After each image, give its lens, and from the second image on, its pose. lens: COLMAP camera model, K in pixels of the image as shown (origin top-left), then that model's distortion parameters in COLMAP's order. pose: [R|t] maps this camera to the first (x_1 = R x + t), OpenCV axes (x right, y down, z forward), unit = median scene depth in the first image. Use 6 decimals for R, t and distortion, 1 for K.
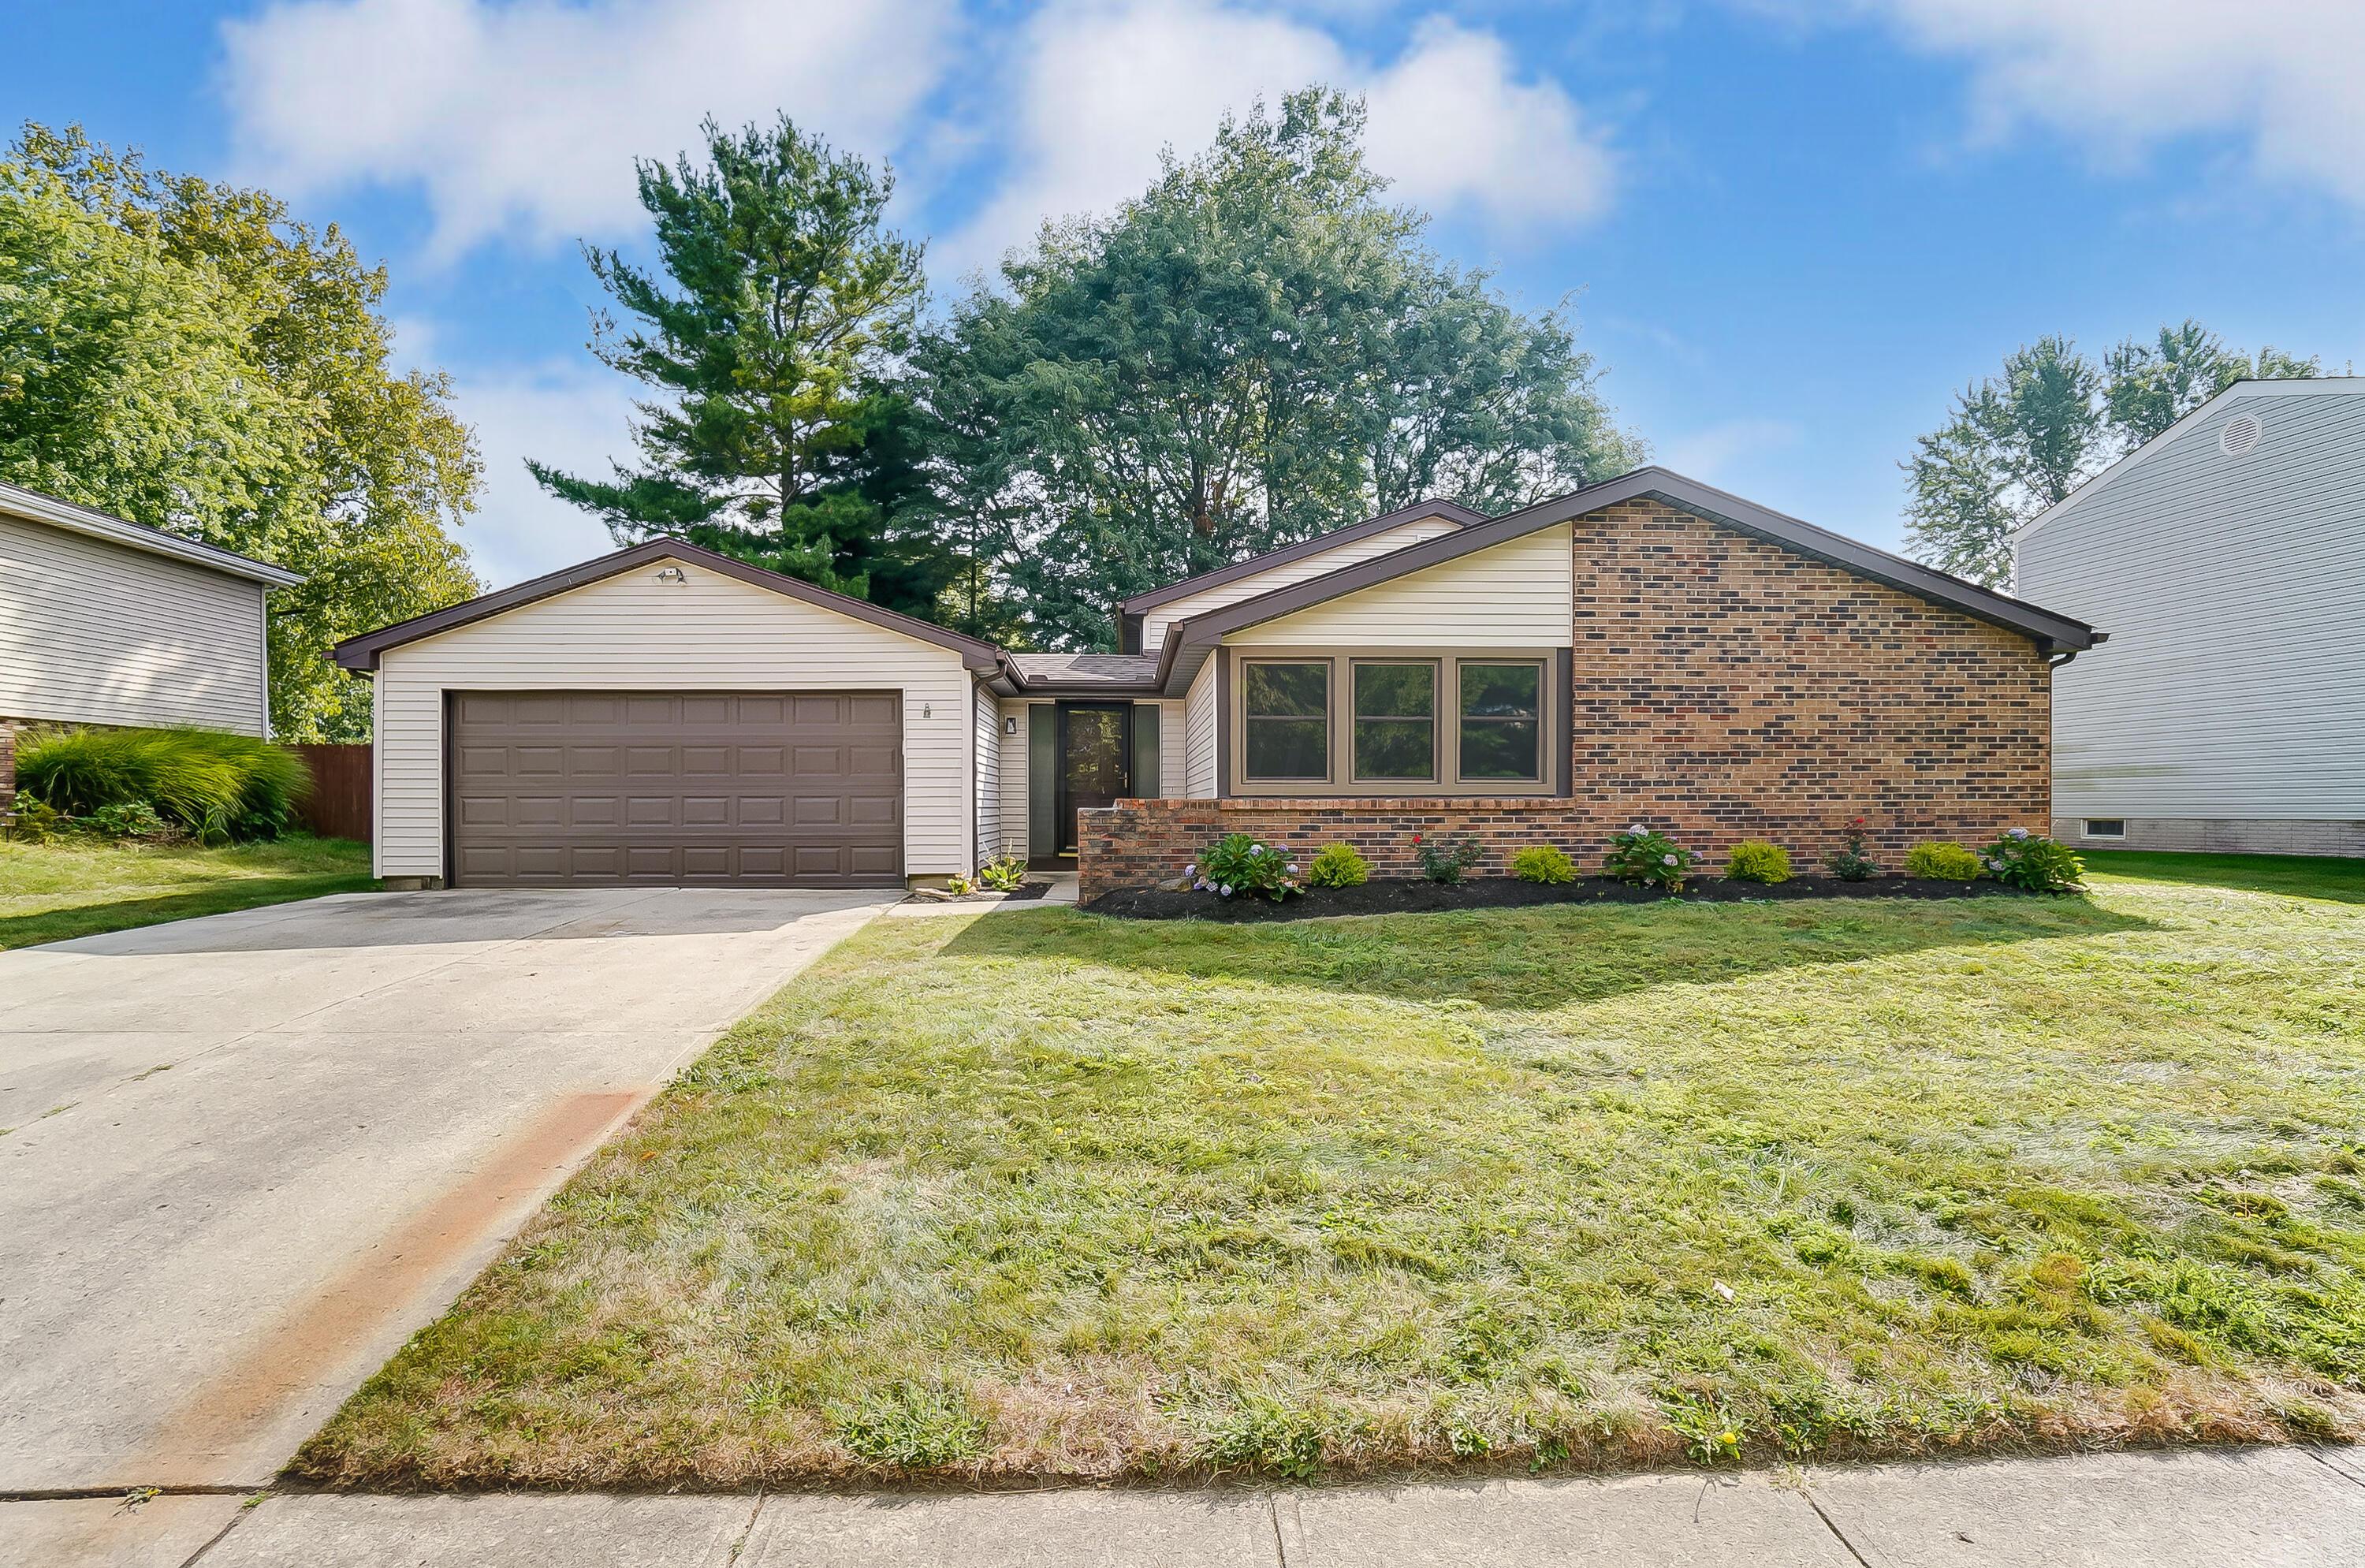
lens RADIAL K [[1174.3, 0, 1183.2], [0, 1174.3, 806.9], [0, 0, 1]] dist [-0.029111, 0.002816]
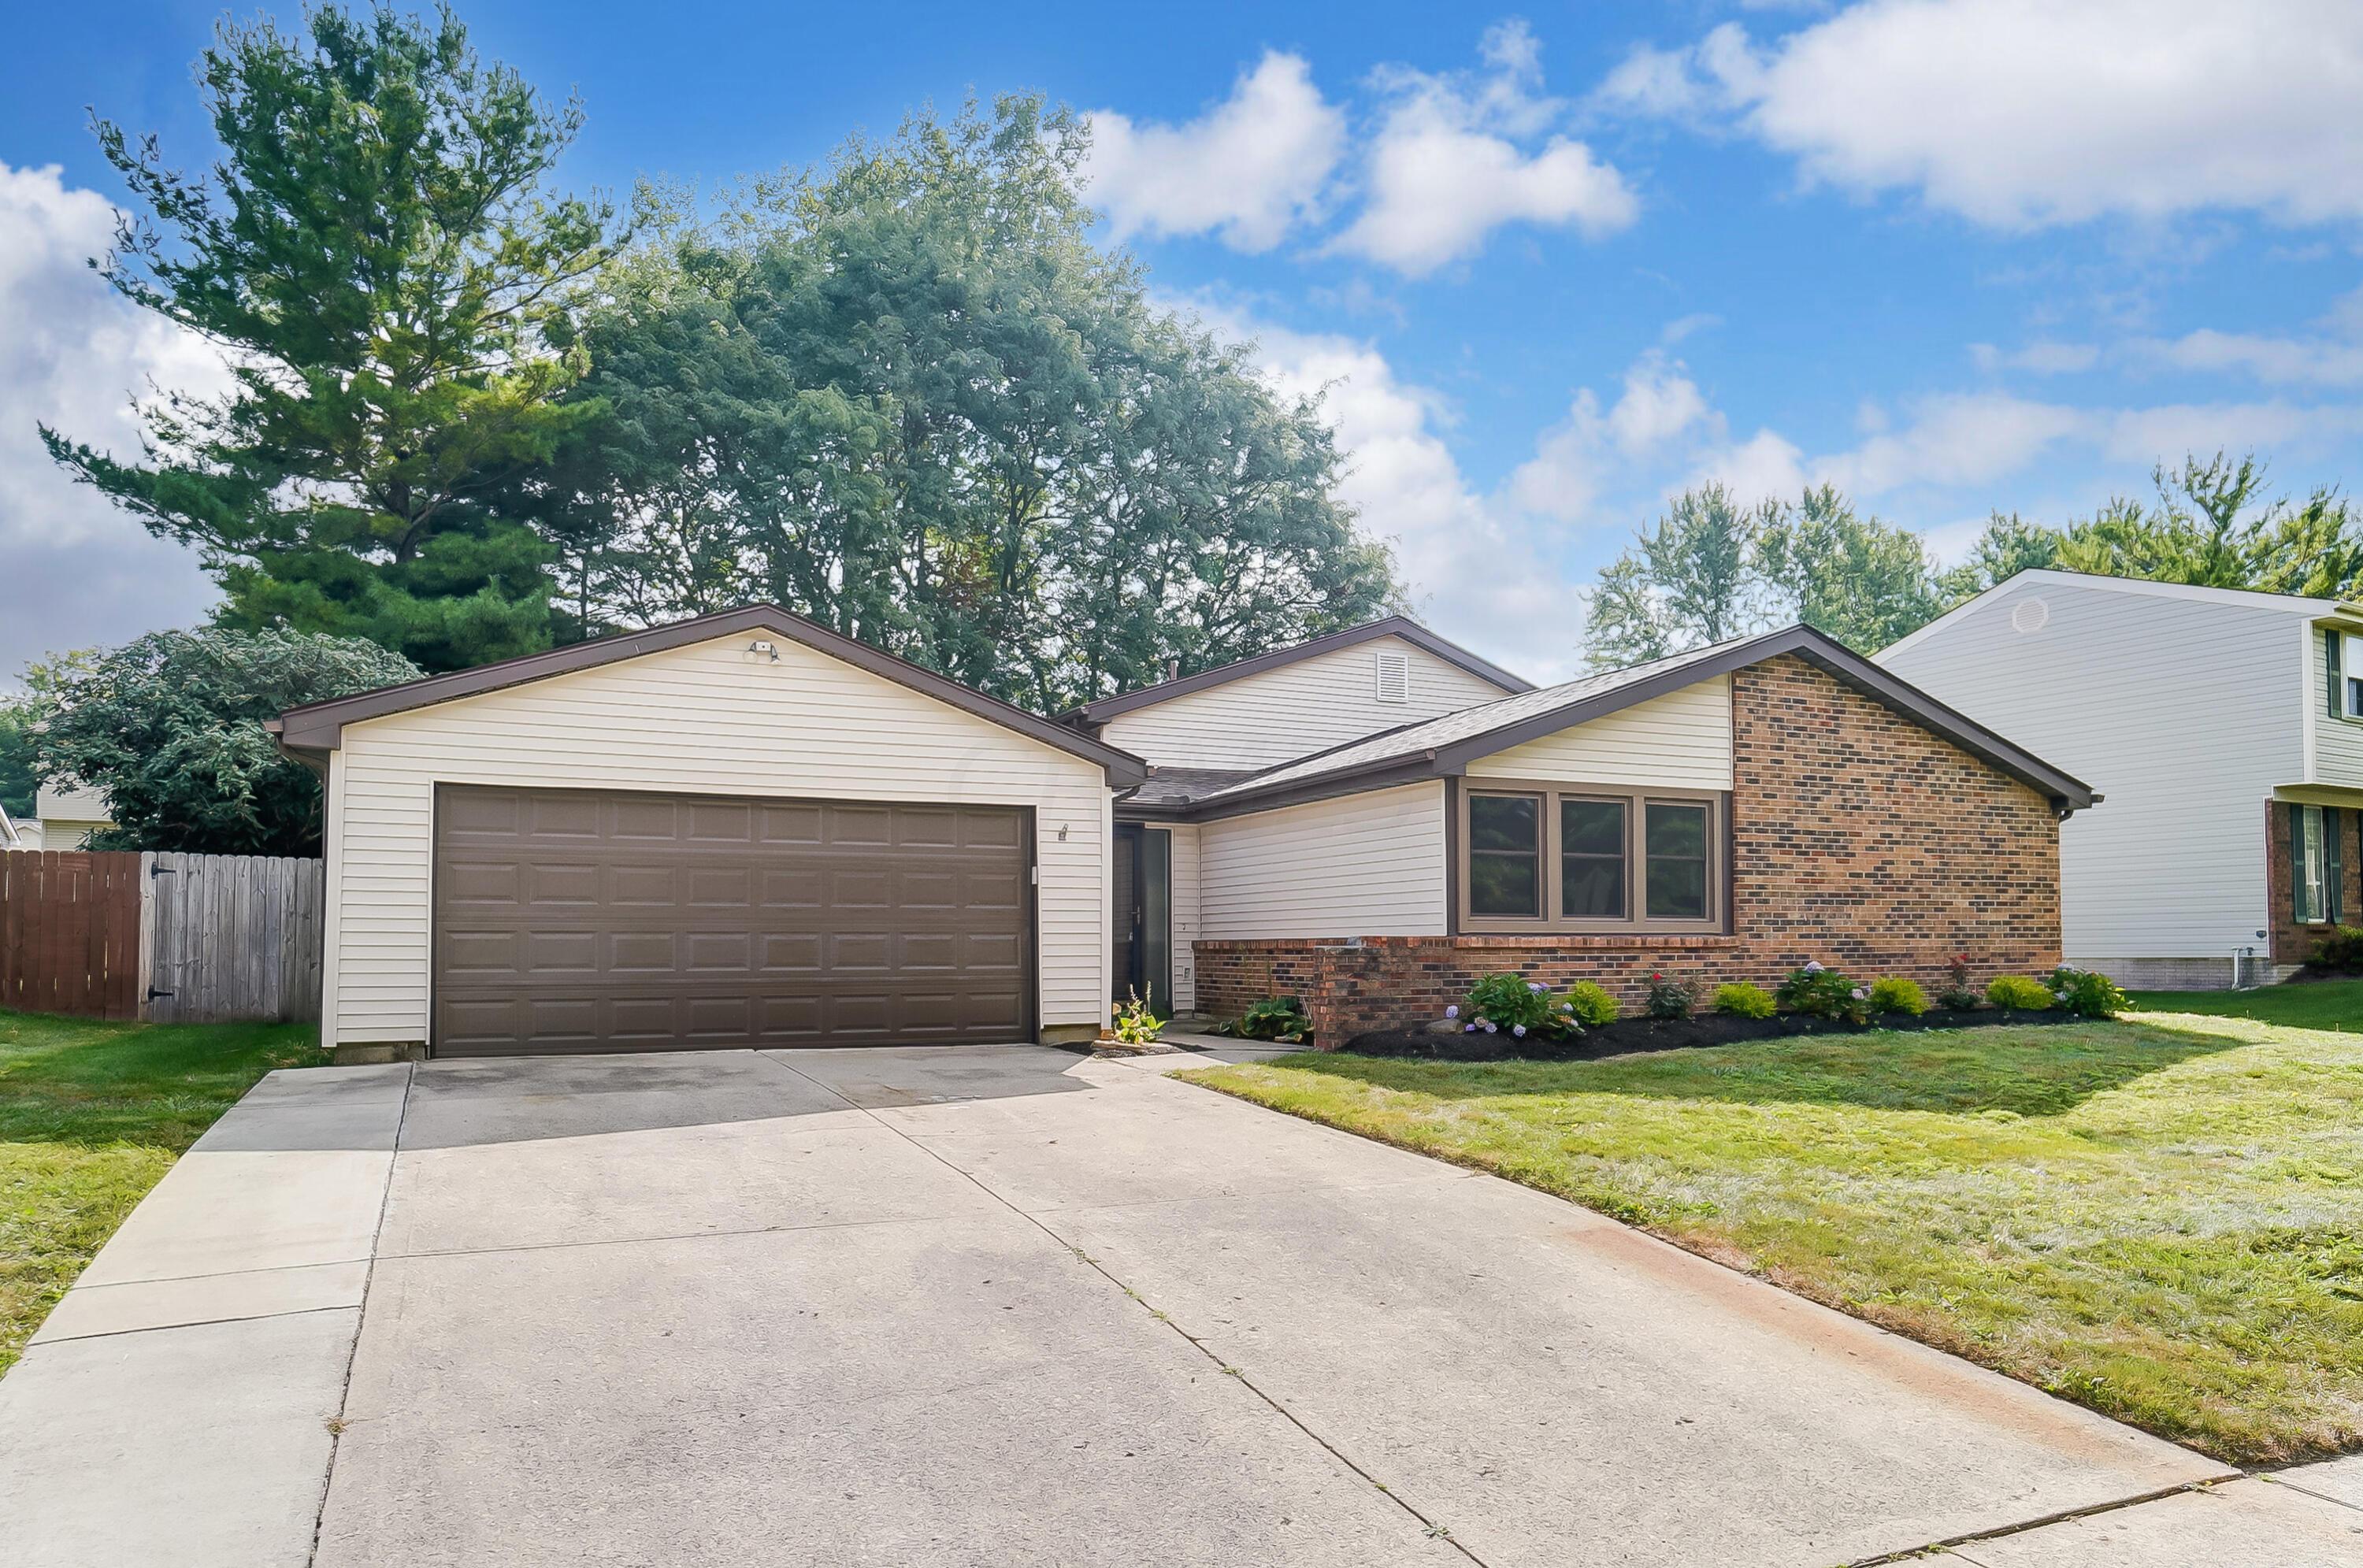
lens RADIAL K [[1492.9, 0, 1135.0], [0, 1492.9, 891.2], [0, 0, 1]] dist [-0.002053, -0.003981]
pose [[0.926436, 0.014004, 0.376191, -0.653409], [0.001545, 0.999158, -0.040998, 0.005869], [-0.376448, 0.038563, 0.925635, -0.019033]]
